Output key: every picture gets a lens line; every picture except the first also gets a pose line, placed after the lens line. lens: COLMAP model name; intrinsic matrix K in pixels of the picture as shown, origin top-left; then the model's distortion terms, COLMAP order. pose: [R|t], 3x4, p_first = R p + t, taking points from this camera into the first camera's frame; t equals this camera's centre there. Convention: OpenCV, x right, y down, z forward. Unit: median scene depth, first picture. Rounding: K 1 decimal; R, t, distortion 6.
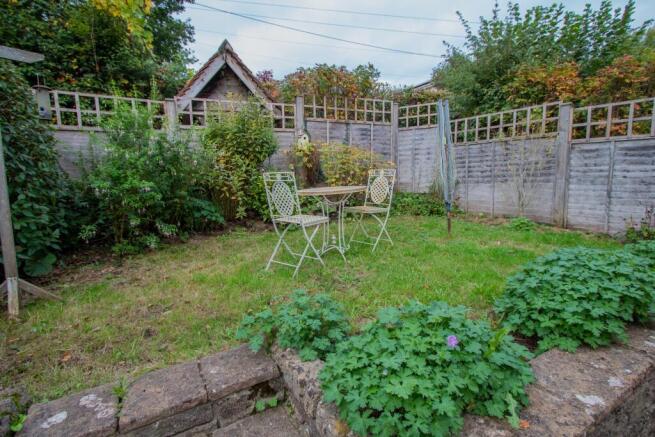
lens RADIAL K [[305.5, 0, 327.8], [0, 305.5, 223.0], [0, 0, 1]] dist [-0.018402, -0.000194]
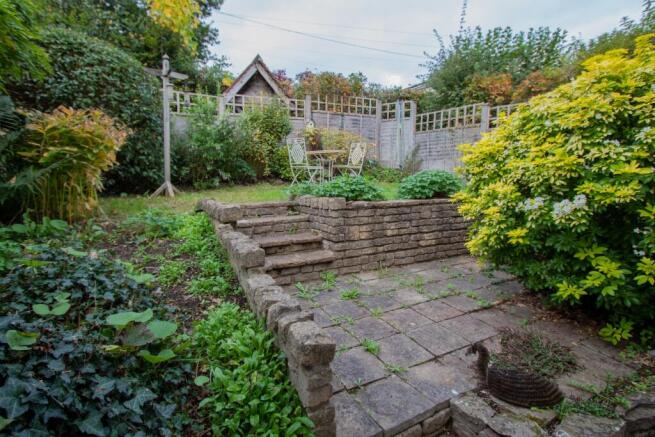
lens RADIAL K [[305.5, 0, 327.3], [0, 305.5, 214.2], [0, 0, 1]] dist [-0.018402, -0.000194]
pose [[0.999439, 0.029757, -0.015377, 0.033004], [-0.029879, 0.999523, -0.007789, 0.142914], [0.015138, 0.008244, 0.999851, -0.396984]]
